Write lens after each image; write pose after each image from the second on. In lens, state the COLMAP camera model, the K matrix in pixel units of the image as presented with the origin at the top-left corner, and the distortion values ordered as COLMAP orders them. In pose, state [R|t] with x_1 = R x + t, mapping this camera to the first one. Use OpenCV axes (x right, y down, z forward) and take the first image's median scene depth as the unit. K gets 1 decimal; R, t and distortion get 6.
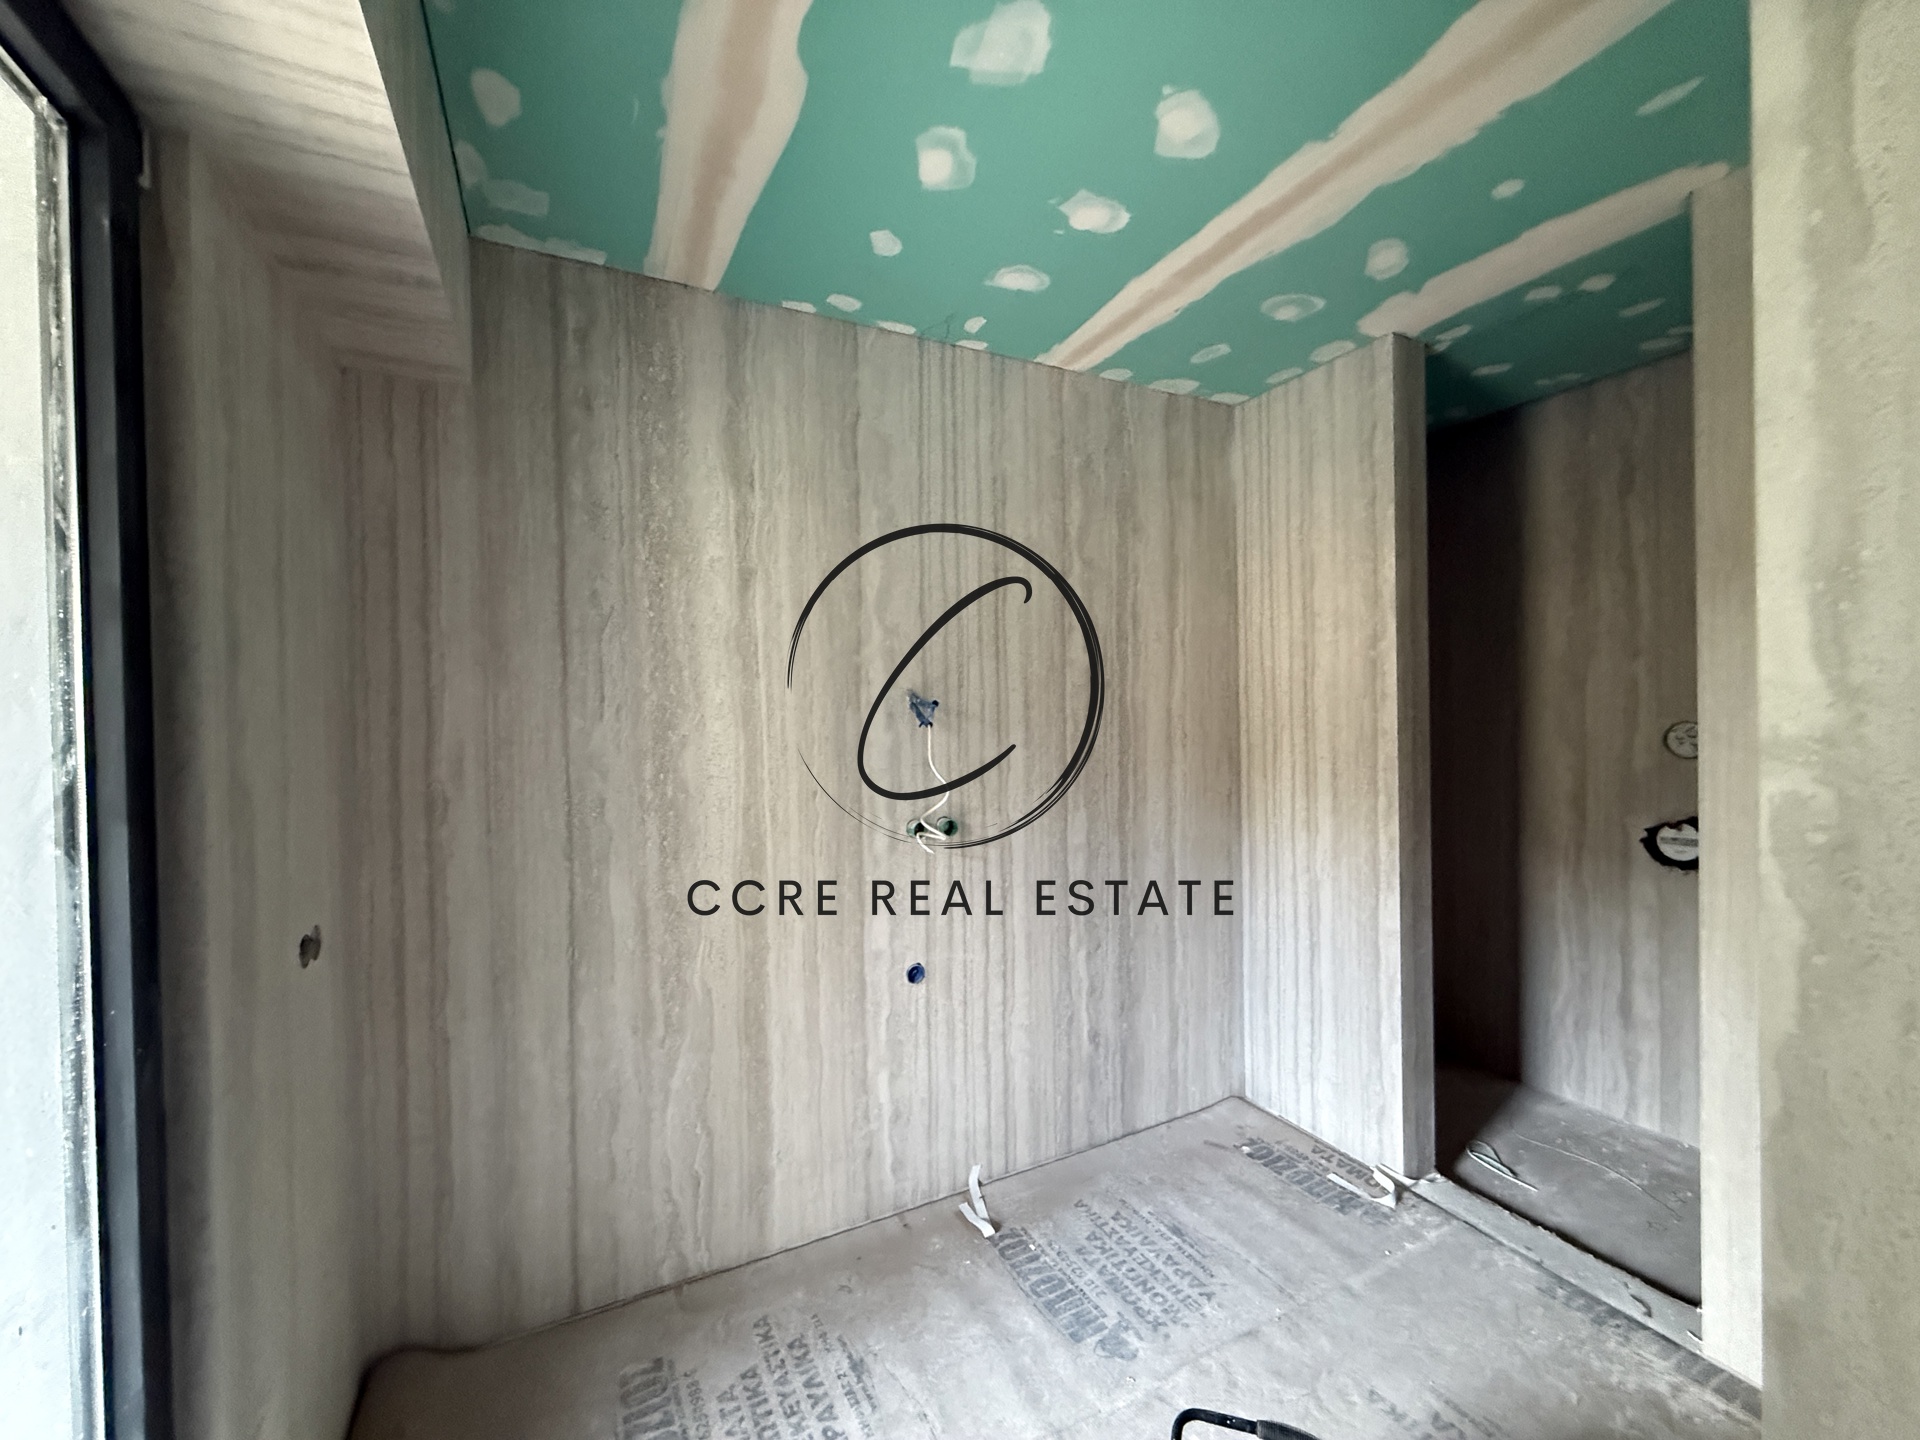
lens RADIAL K [[765.4, 0, 952.6], [0, 765.4, 718.1], [0, 0, 1]] dist [-0.000008, -0.000199]
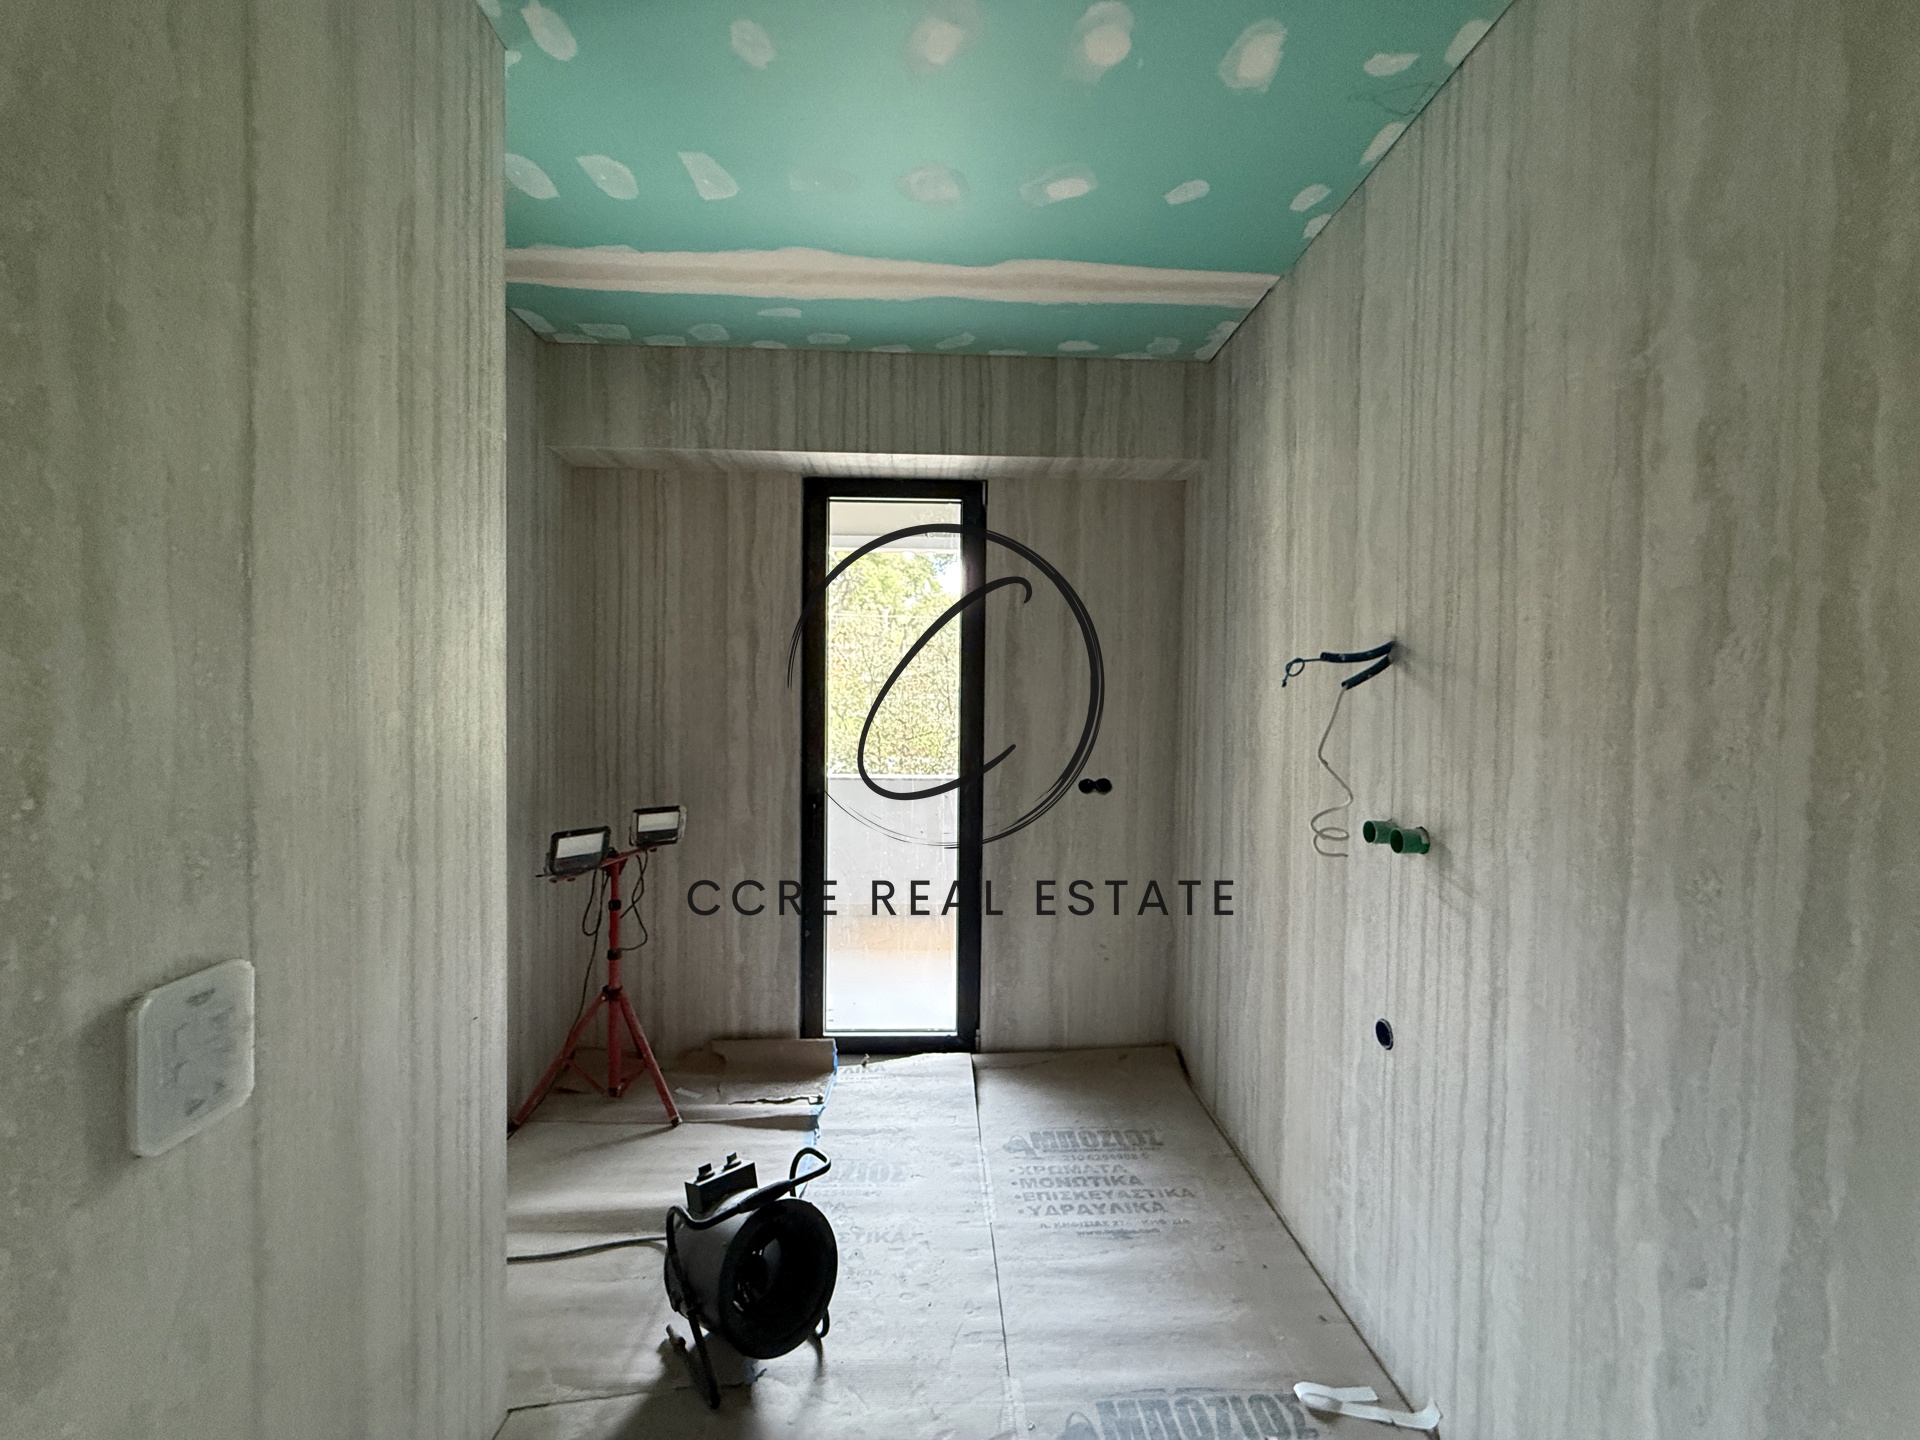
lens RADIAL K [[765.4, 0, 952.6], [0, 765.4, 718.1], [0, 0, 1]] dist [-0.000008, -0.000199]
pose [[-0.415443, 0.034925, -0.908948, 0.742616], [-0.013425, 0.998918, 0.044518, 0.011830], [0.909520, 0.030697, -0.414525, 0.897181]]
